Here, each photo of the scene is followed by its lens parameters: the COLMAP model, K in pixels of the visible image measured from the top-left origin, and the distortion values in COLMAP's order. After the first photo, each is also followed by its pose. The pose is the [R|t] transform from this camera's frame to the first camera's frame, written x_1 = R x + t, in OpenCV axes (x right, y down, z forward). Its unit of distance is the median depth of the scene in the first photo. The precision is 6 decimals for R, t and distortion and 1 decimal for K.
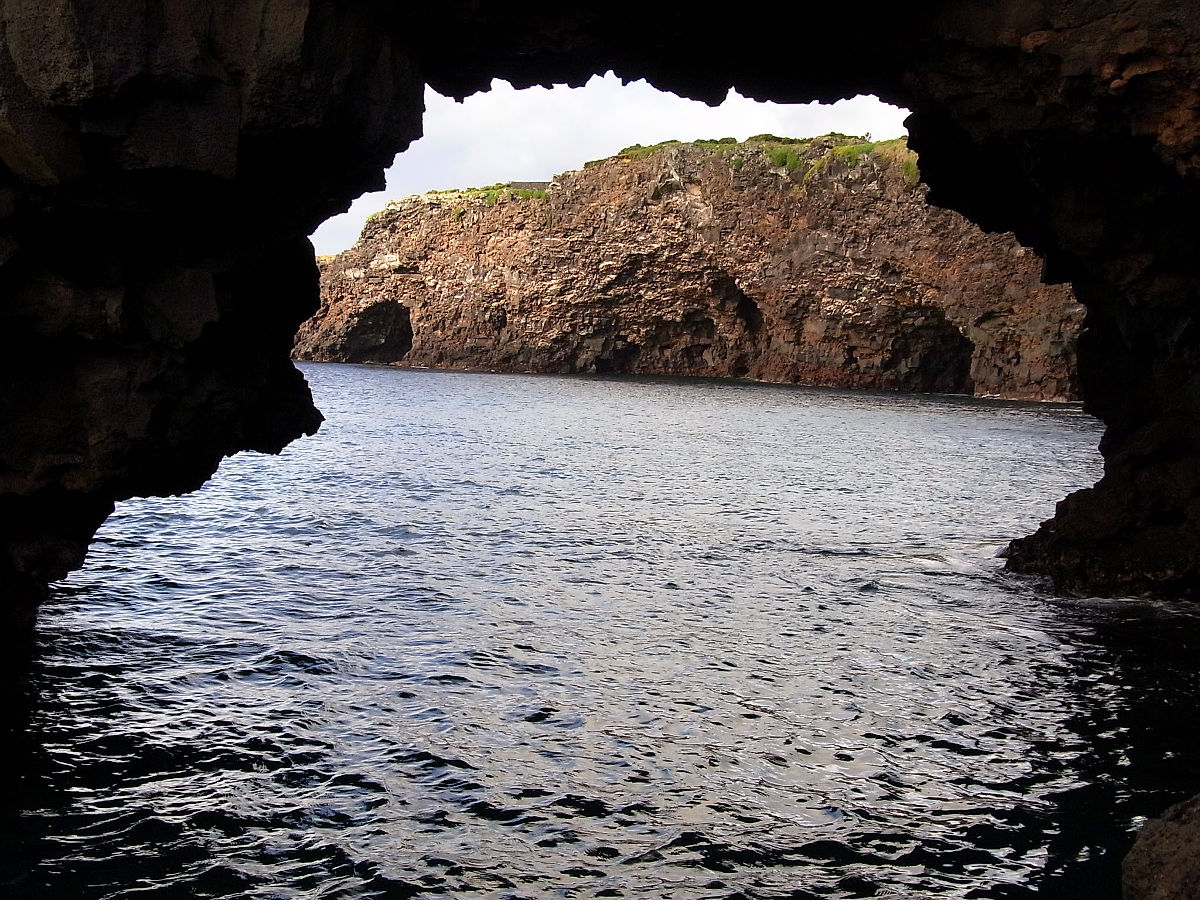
lens RADIAL K [[1545.2, 0, 614.3], [0, 1545.2, 498.7], [0, 0, 1]] dist [0.070351, 0.000000]
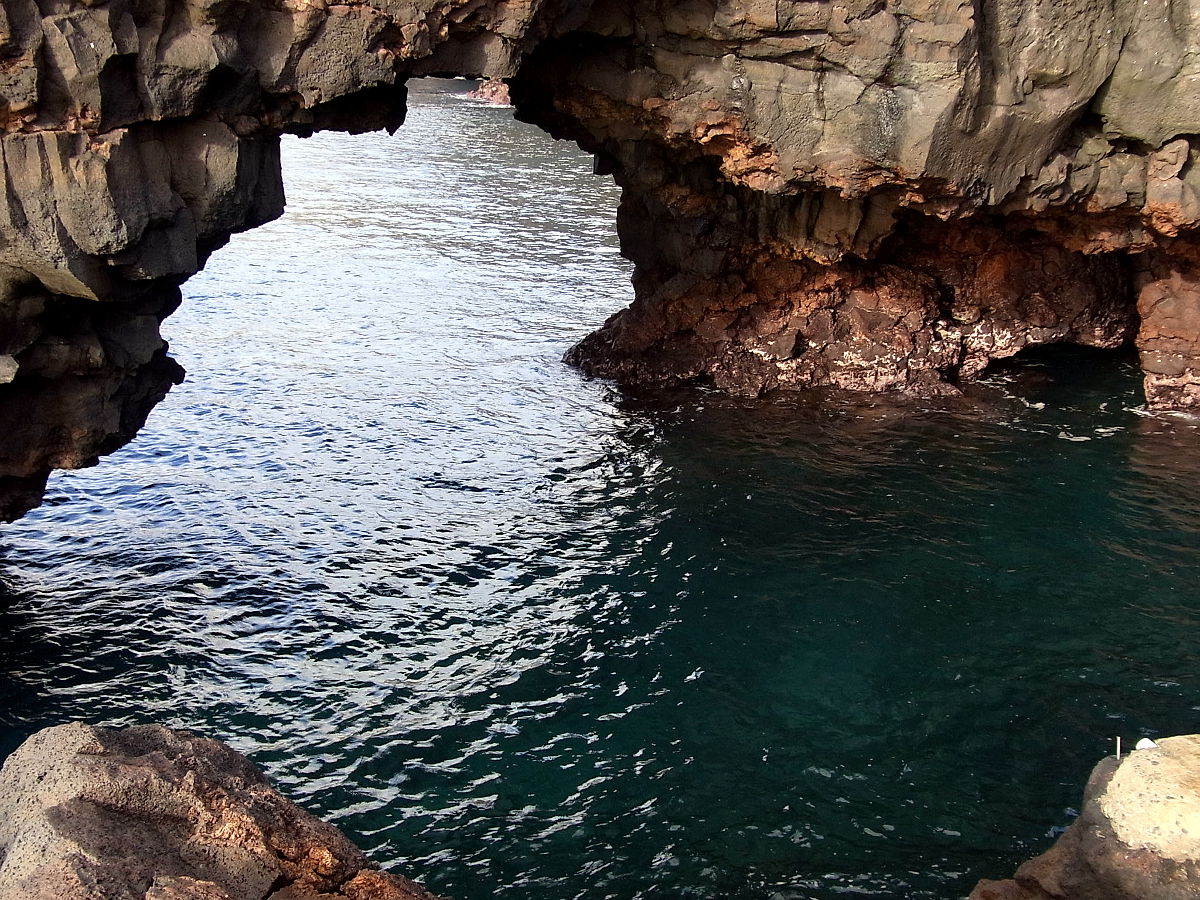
lens RADIAL K [[1224.5, 0, 602.2], [0, 1224.5, 456.9], [0, 0, 1]] dist [0.016654, 0.000000]
pose [[0.933647, -0.120196, 0.337425, -0.262586], [0.049558, 0.976305, 0.210648, -0.228495], [-0.354749, -0.179949, 0.917481, -0.203136]]
